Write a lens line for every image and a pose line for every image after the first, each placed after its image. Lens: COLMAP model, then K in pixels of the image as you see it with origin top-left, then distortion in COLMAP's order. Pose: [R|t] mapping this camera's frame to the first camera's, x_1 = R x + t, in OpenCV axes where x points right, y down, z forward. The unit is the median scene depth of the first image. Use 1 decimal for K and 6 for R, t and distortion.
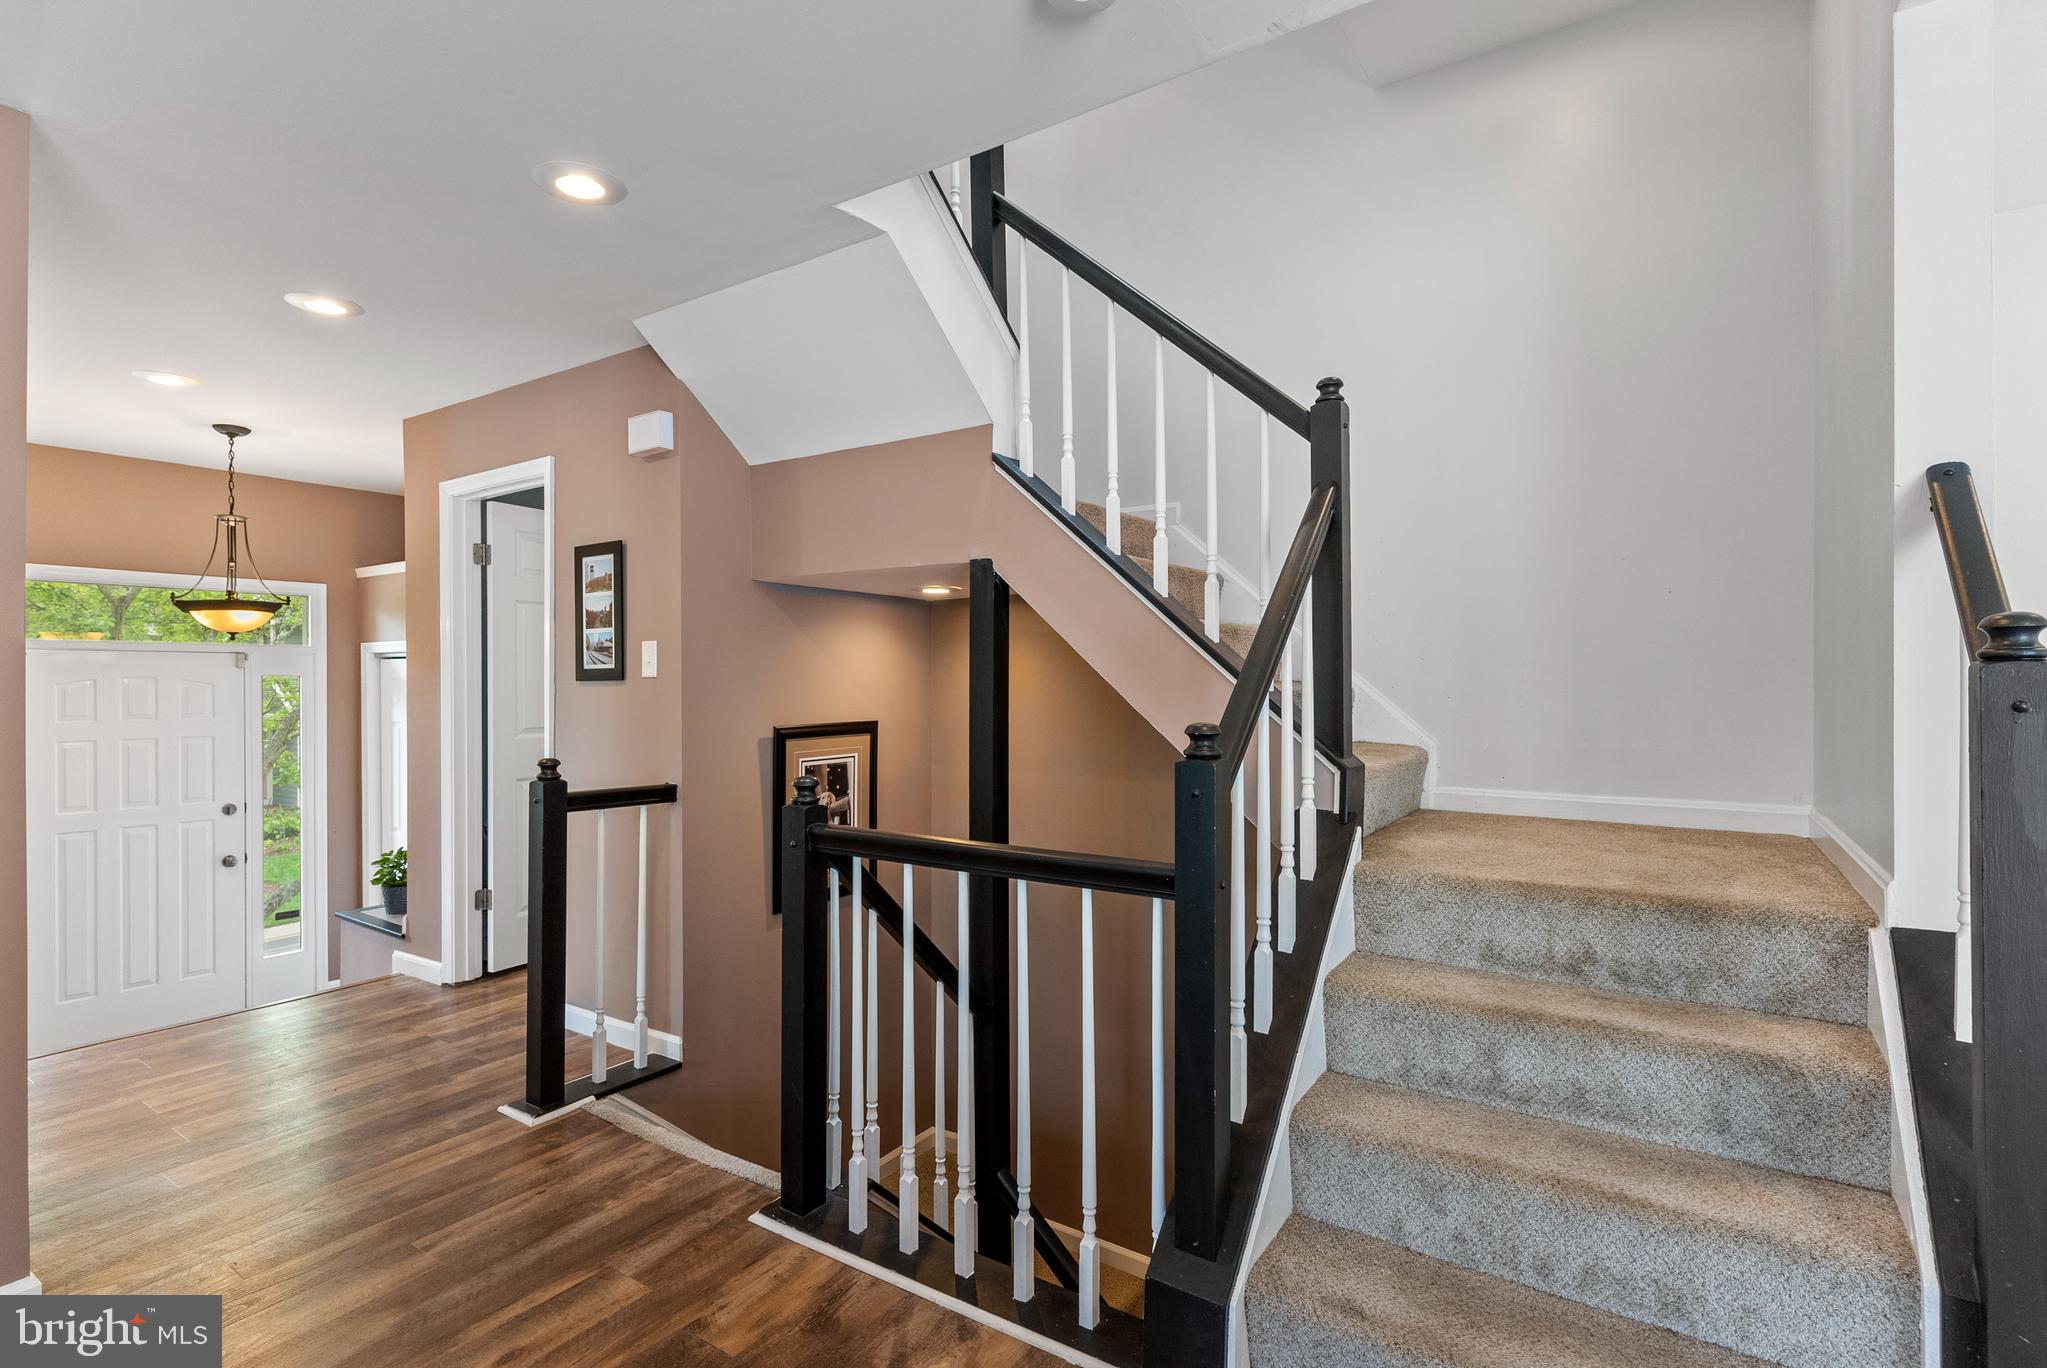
lens RADIAL K [[972.4, 0, 1023.5], [0, 972.4, 684.0], [0, 0, 1]] dist [0.001366, 0.000313]
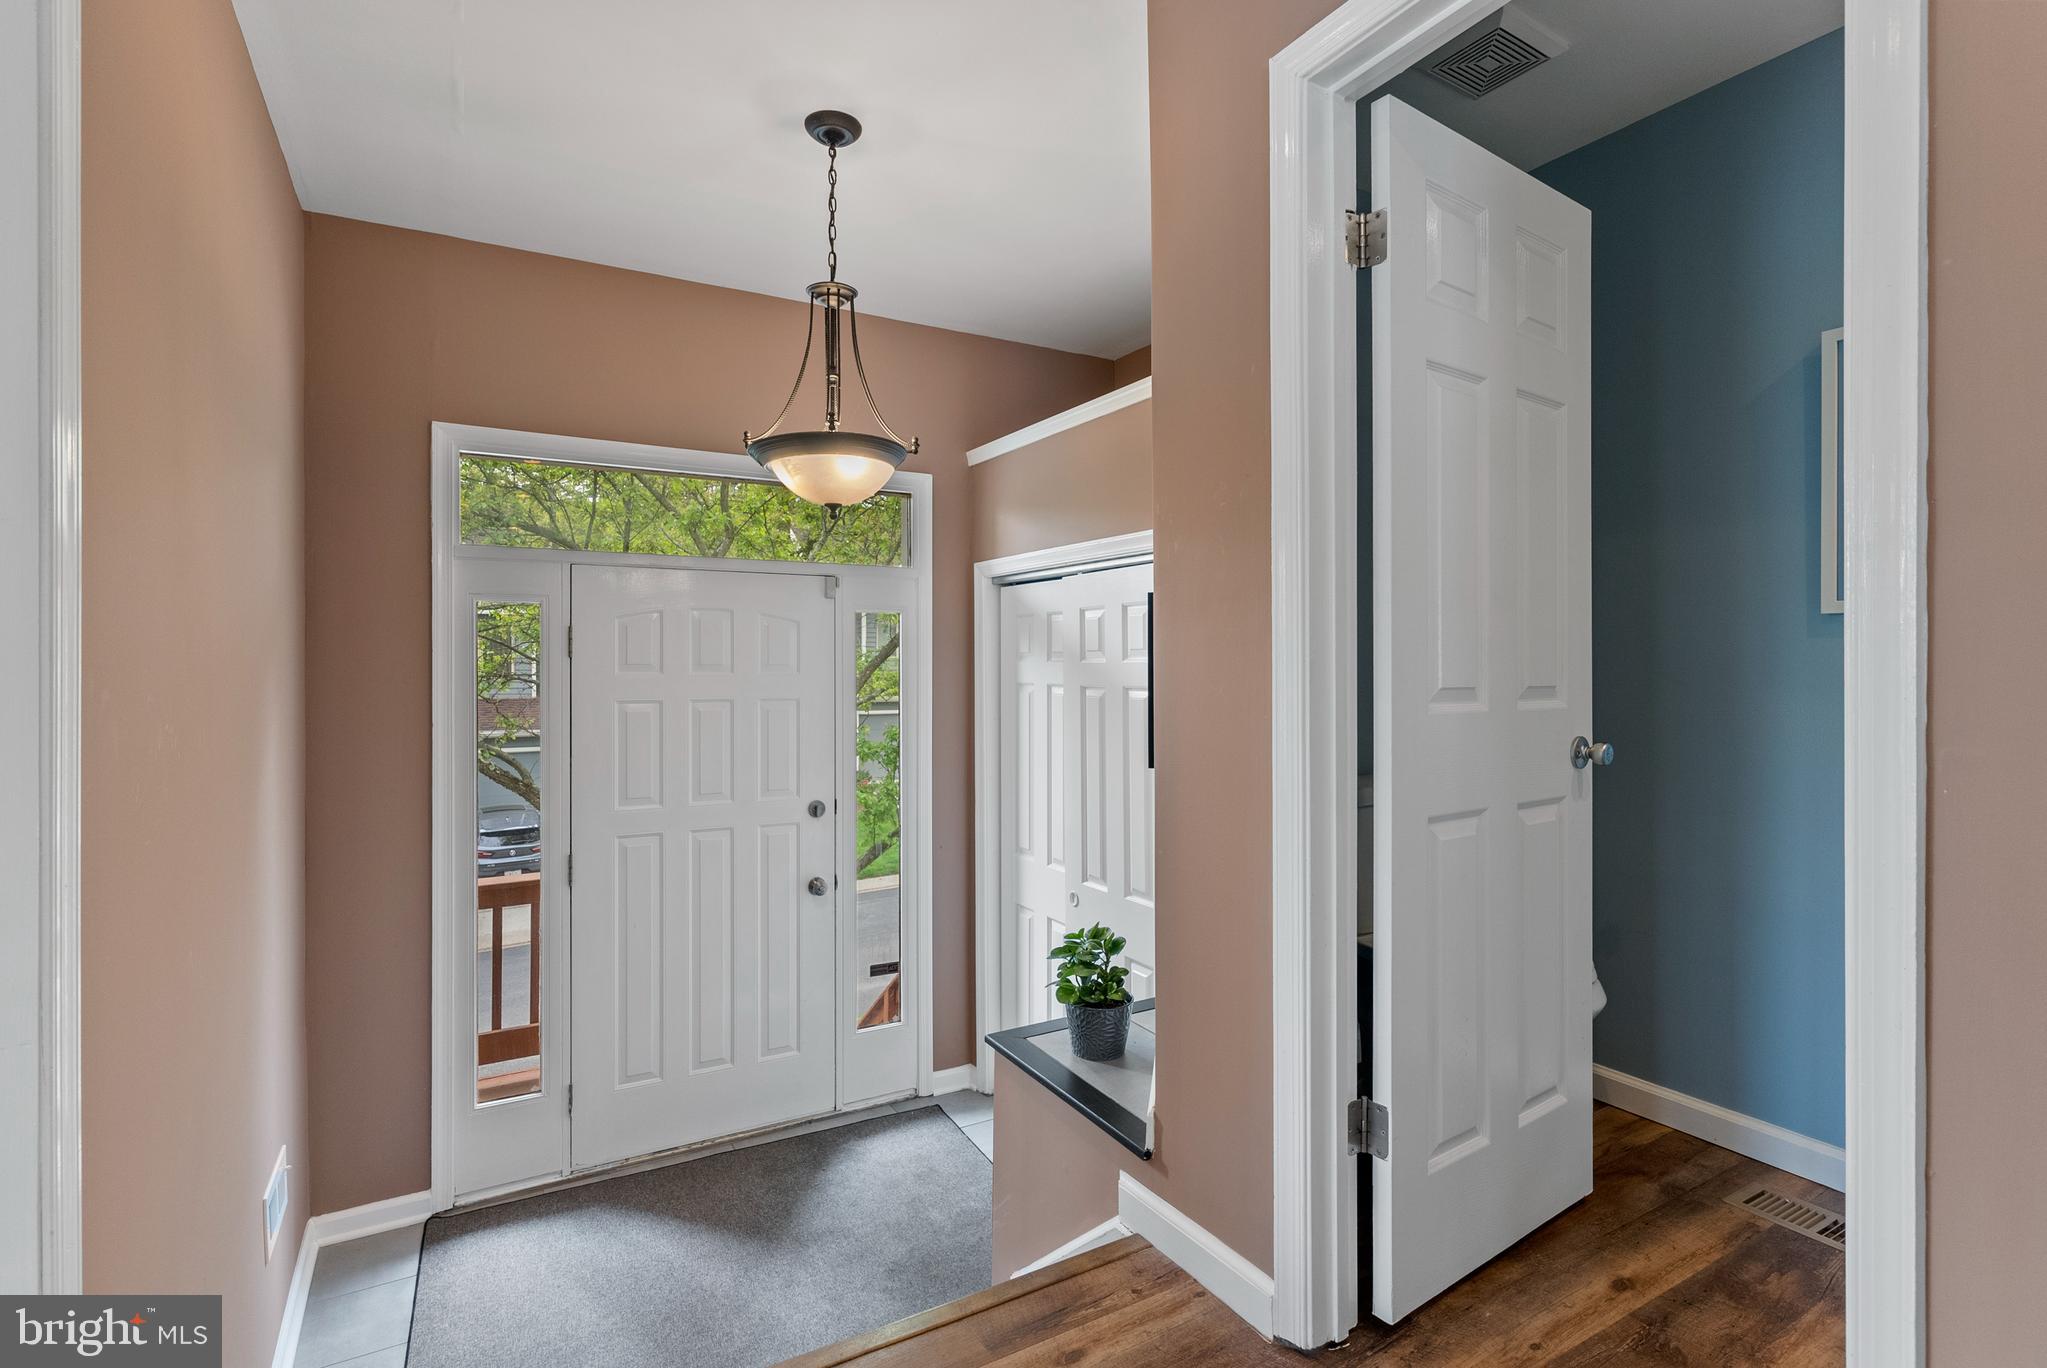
lens RADIAL K [[993.7, 0, 1030.3], [0, 993.7, 666.0], [0, 0, 1]] dist [0.001202, 0.000315]
pose [[0.899629, 0.003271, -0.436643, -0.446824], [-0.002710, 0.999995, 0.001909, 0.033318], [0.436647, -0.000534, 0.899633, 0.520941]]
